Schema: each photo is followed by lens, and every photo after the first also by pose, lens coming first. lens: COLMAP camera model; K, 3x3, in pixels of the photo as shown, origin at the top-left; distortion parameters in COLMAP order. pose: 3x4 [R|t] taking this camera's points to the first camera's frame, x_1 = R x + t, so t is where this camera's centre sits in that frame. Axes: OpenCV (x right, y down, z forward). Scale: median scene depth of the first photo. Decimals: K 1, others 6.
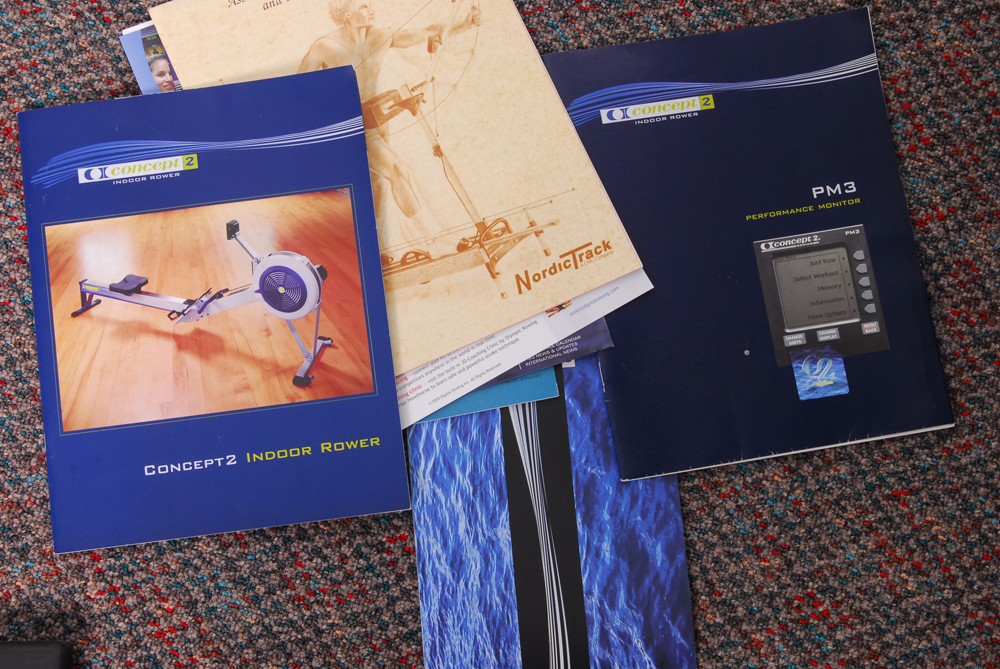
lens RADIAL K [[1527.9, 0, 491.2], [0, 1527.9, 333.8], [0, 0, 1]] dist [-0.028160, 0.000000]
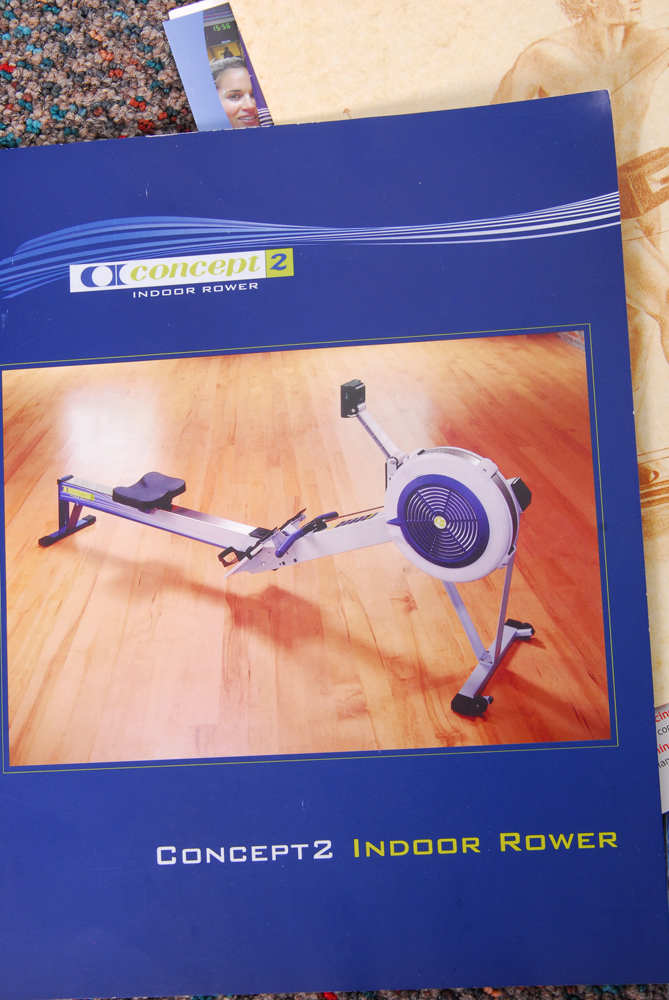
lens RADIAL K [[1527.9, 0, 342.8], [0, 1527.9, 498.8], [0, 0, 1]] dist [-0.028160, 0.000000]
pose [[0.990834, 0.070949, -0.114950, -0.111001], [-0.067721, 0.997199, 0.031754, -0.050636], [0.116881, -0.023678, 0.992864, 0.485315]]
